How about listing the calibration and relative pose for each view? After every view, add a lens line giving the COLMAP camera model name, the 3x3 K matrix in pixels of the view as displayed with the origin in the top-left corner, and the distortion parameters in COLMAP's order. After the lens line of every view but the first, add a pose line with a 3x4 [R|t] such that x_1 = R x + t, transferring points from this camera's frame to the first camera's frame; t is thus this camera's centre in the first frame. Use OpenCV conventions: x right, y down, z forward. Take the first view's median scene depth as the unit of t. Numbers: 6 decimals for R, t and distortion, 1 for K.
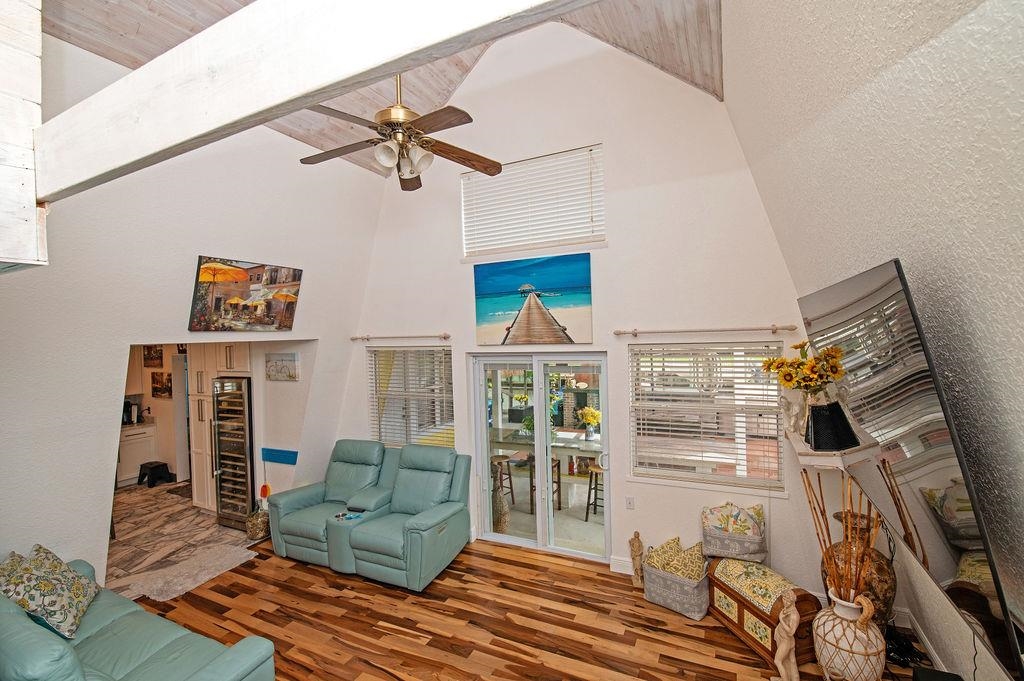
lens RADIAL K [[462.4, 0, 520.5], [0, 462.4, 337.0], [0, 0, 1]] dist [-0.013708, -0.003523]
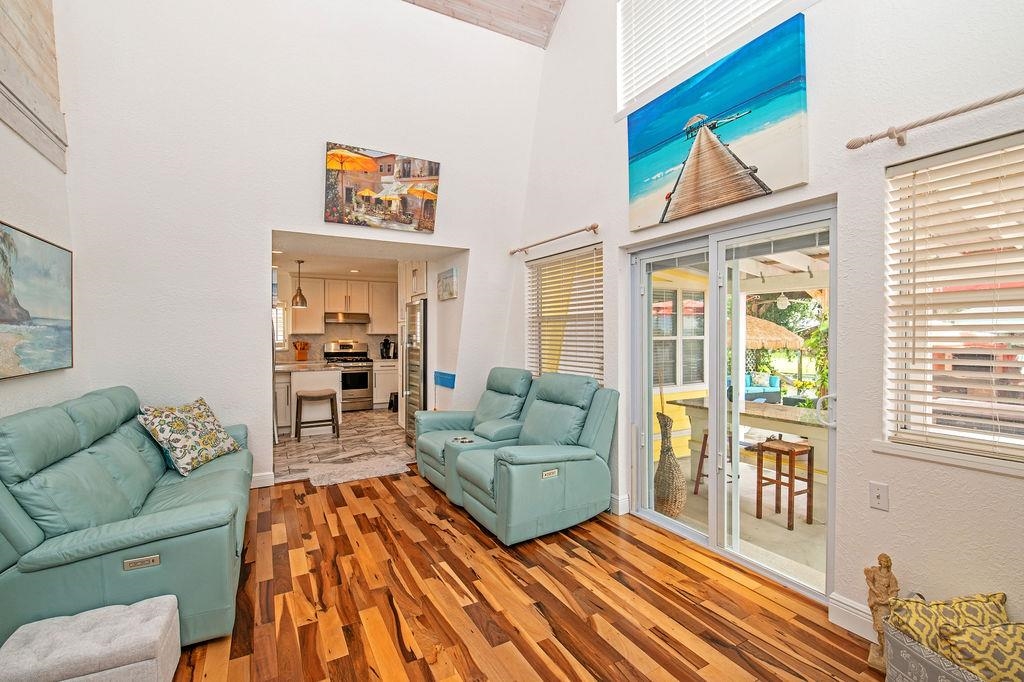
lens RADIAL K [[462.4, 0, 512.8], [0, 462.4, 343.1], [0, 0, 1]] dist [-0.013708, -0.003523]
pose [[0.805120, 0.036390, -0.591995, 0.203825], [-0.031103, 0.999333, 0.019129, 0.198614], [0.592296, 0.003012, 0.805715, 0.377725]]
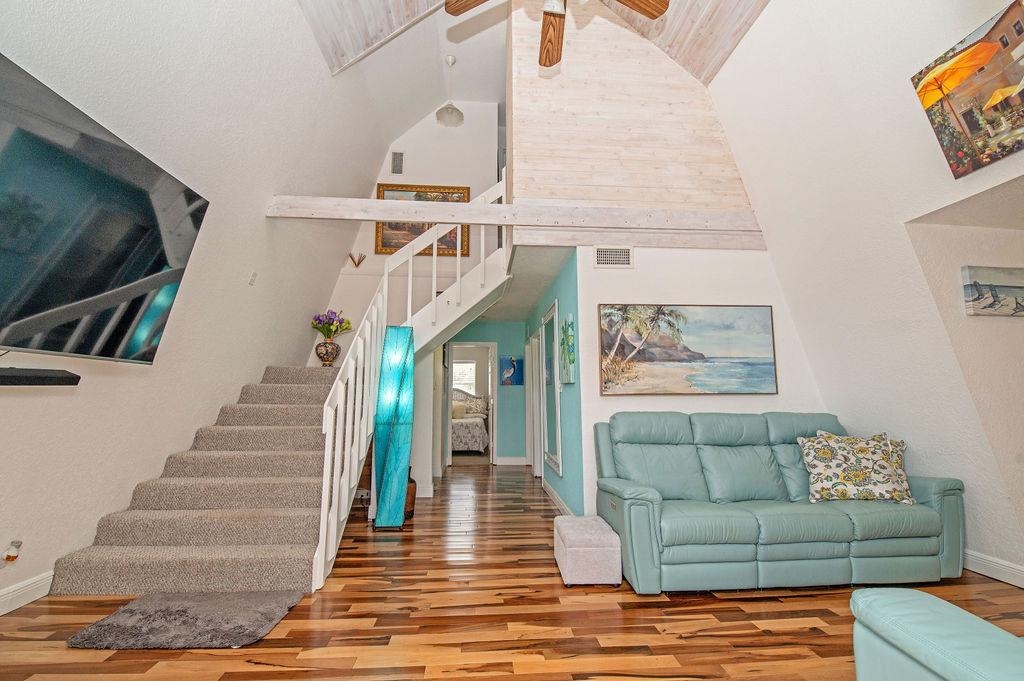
lens RADIAL K [[462.4, 0, 508.3], [0, 462.4, 340.8], [0, 0, 1]] dist [-0.013708, -0.003523]
pose [[-0.872244, -0.027030, -0.488323, 0.148404], [0.020446, 0.995583, -0.091629, 0.239678], [0.488643, -0.089907, -0.867839, 1.094451]]
